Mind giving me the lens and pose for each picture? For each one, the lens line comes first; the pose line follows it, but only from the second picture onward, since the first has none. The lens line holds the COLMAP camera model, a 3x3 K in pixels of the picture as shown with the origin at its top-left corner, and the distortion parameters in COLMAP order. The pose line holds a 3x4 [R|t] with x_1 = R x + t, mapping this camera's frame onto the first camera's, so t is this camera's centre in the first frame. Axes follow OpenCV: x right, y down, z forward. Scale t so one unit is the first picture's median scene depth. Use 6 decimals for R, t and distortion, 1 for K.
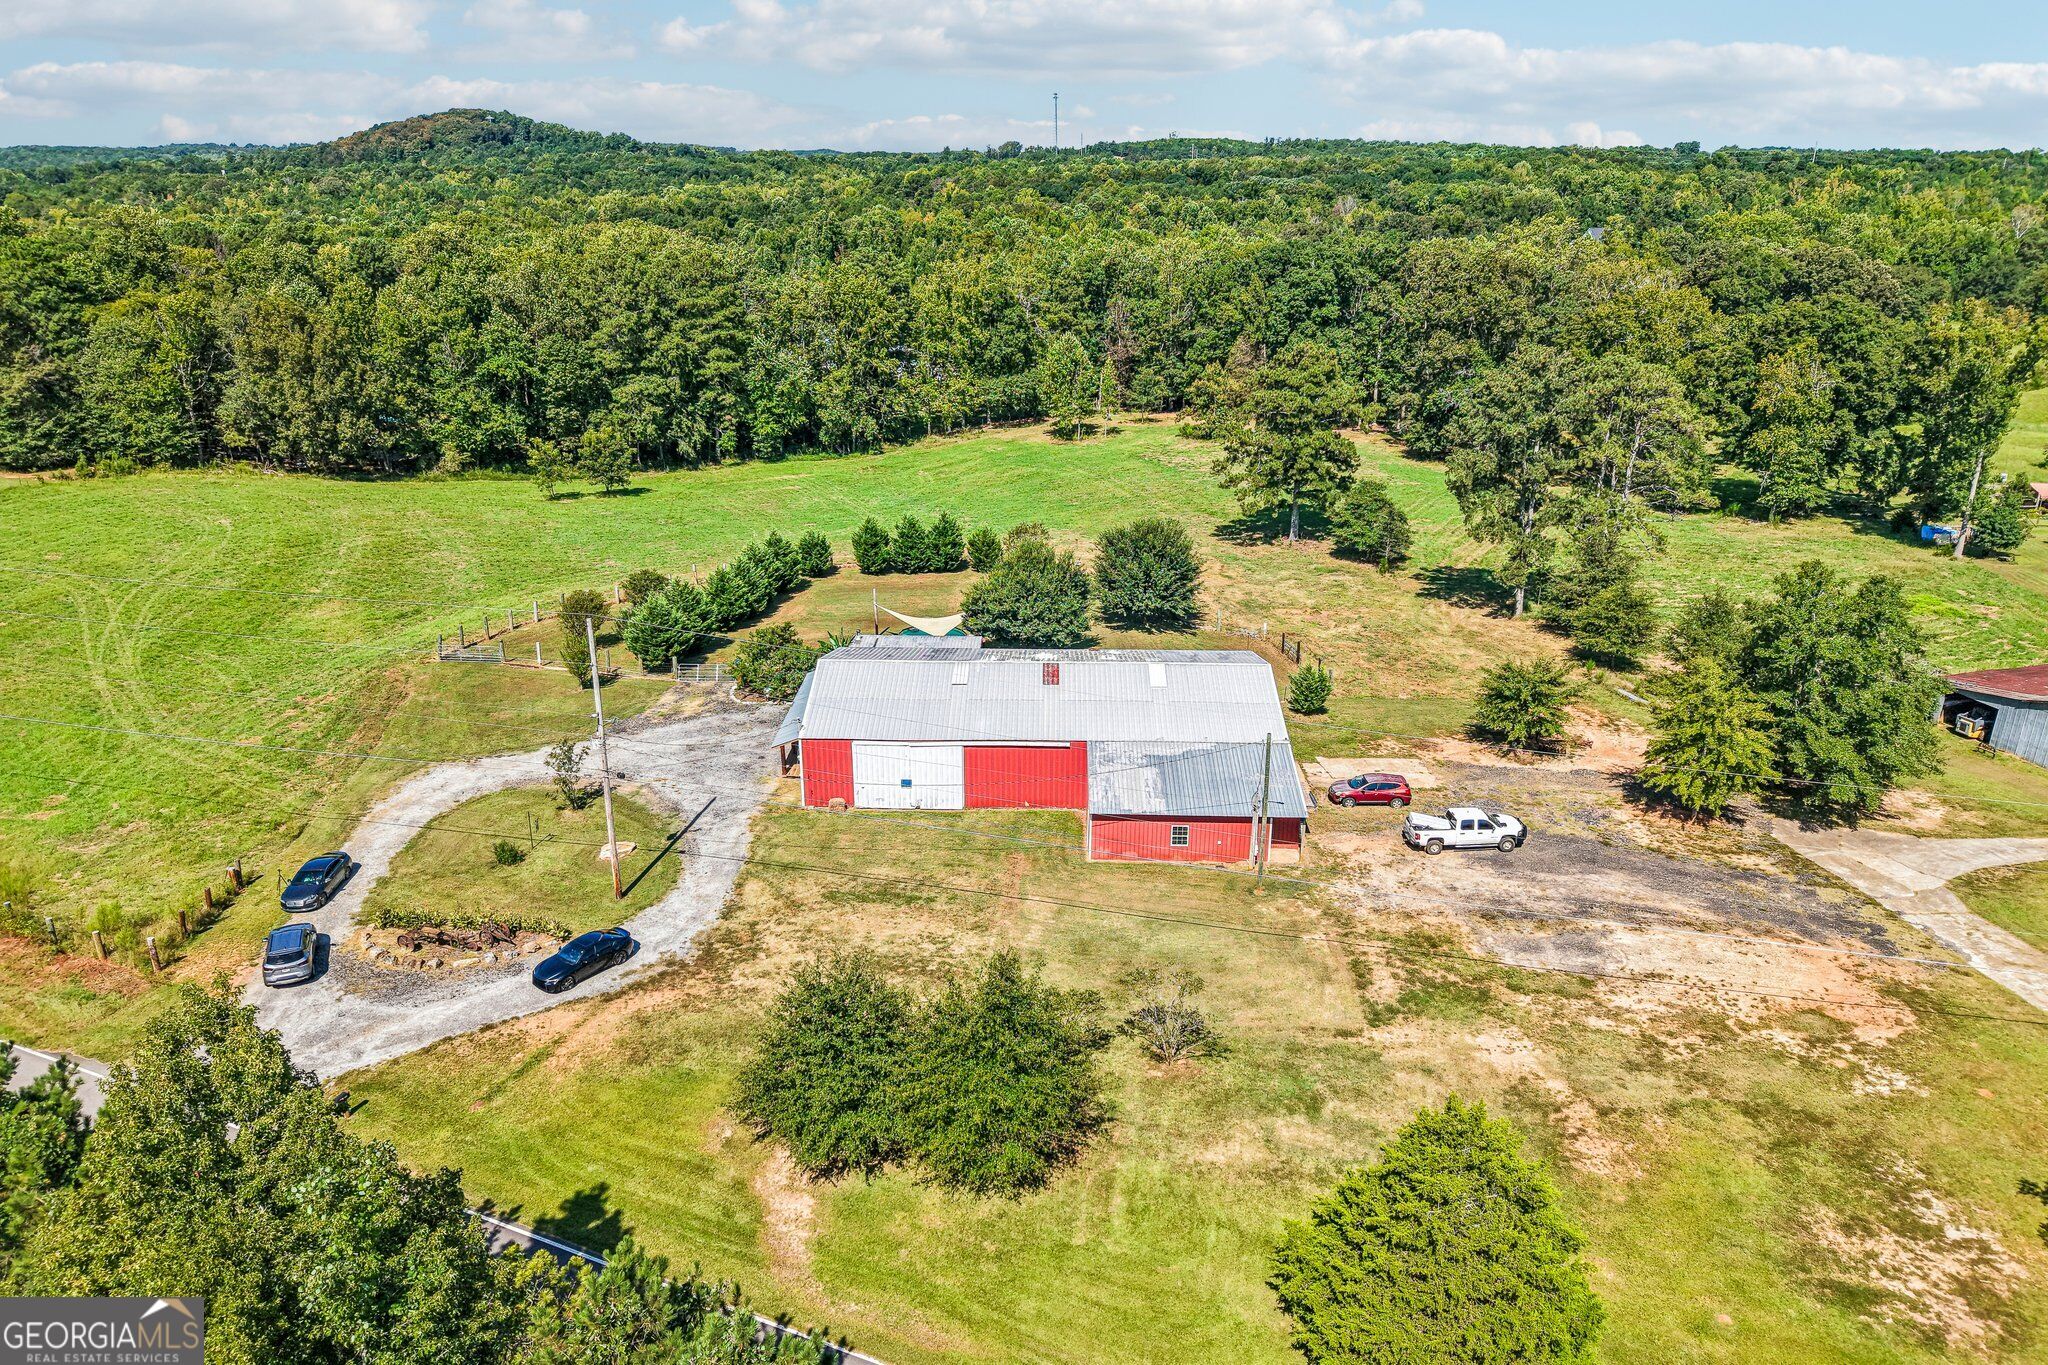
lens RADIAL K [[1356.2, 0, 1024.0], [0, 1356.2, 682.5], [0, 0, 1]] dist [0.025031, -0.045308]
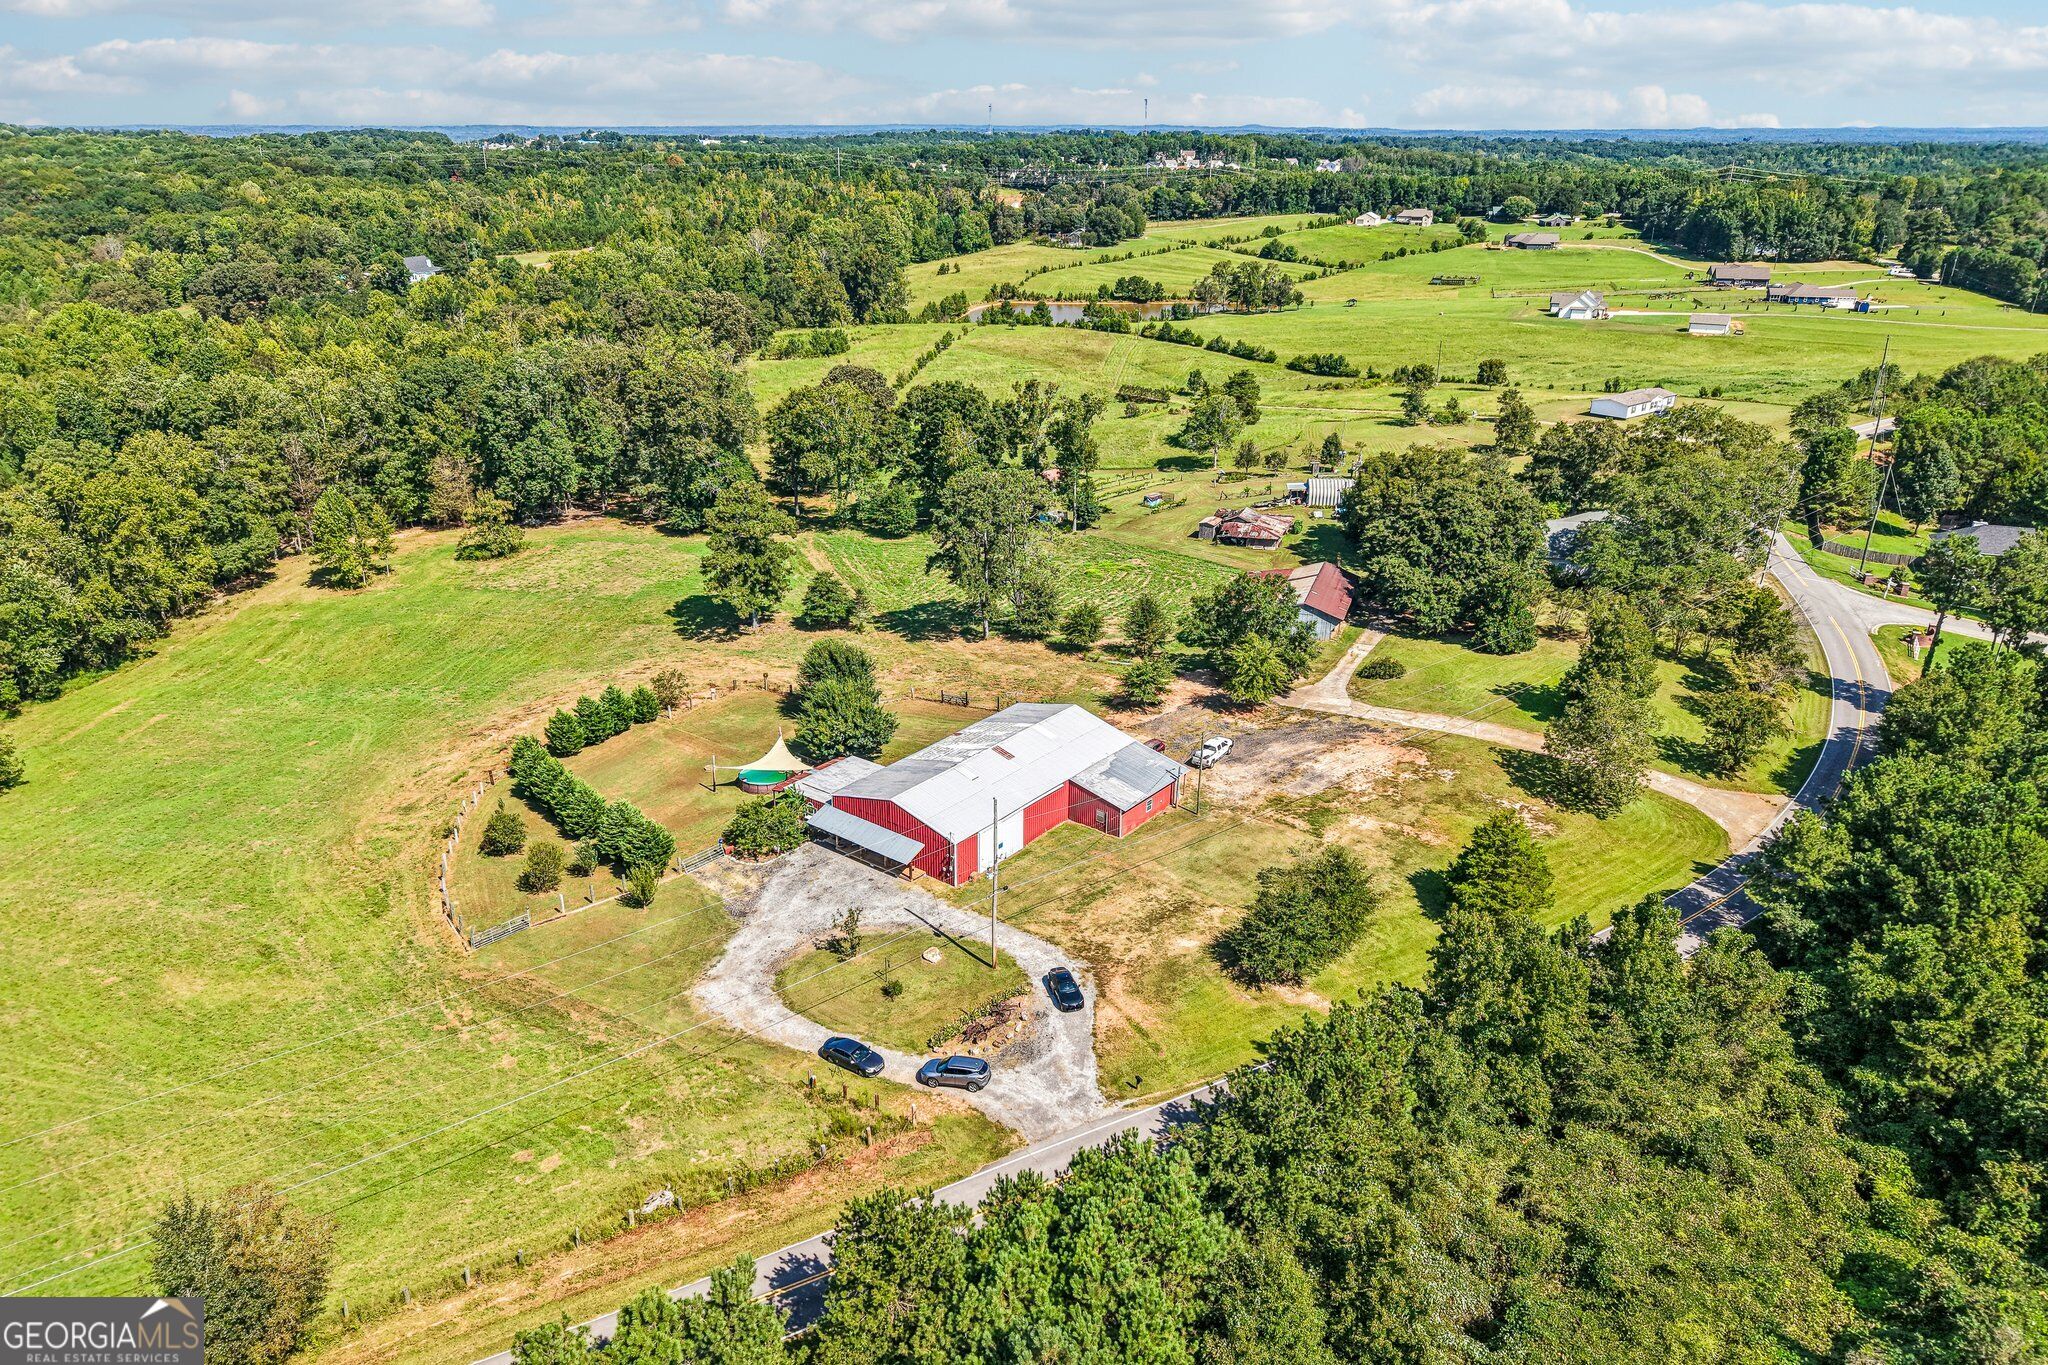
lens RADIAL K [[1390.2, 0, 1024.0], [0, 1390.2, 682.5], [0, 0, 1]] dist [0.002263, -0.004200]
pose [[0.606349, -0.304329, 0.734659, -0.494974], [0.289881, 0.944889, 0.152162, -0.142273], [-0.740479, 0.120700, 0.661152, -0.047955]]
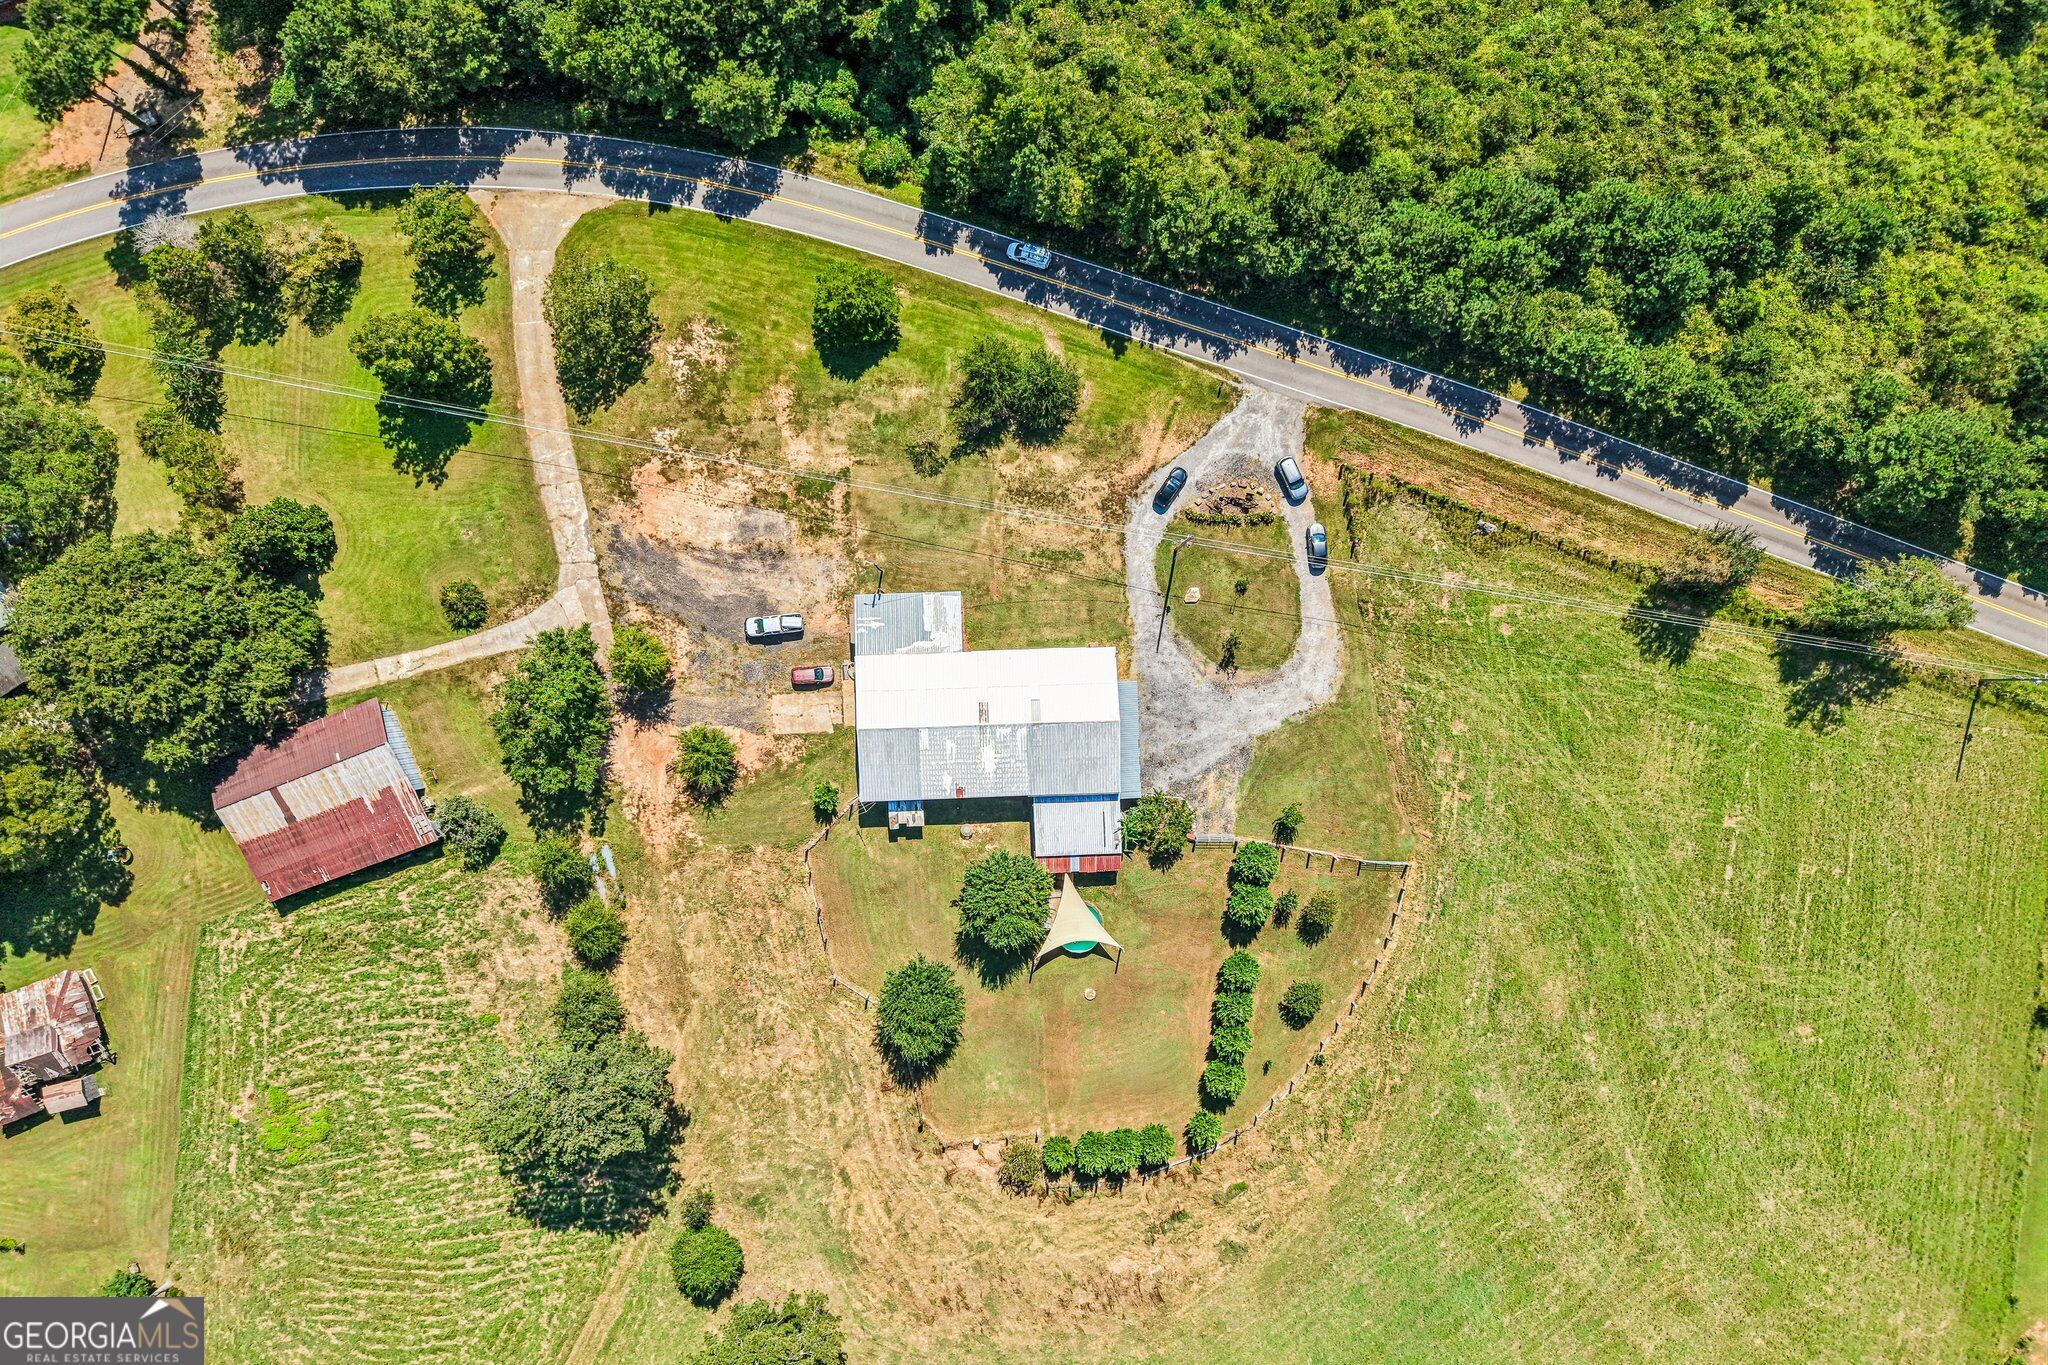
lens RADIAL K [[1390.2, 0, 1024.0], [0, 1390.2, 682.5], [0, 0, 1]] dist [0.002263, -0.004200]
pose [[-0.998145, 0.058235, -0.017772, -0.001108], [-0.037524, -0.358507, 0.932773, -0.719854], [0.047949, 0.931709, 0.360027, 0.141762]]
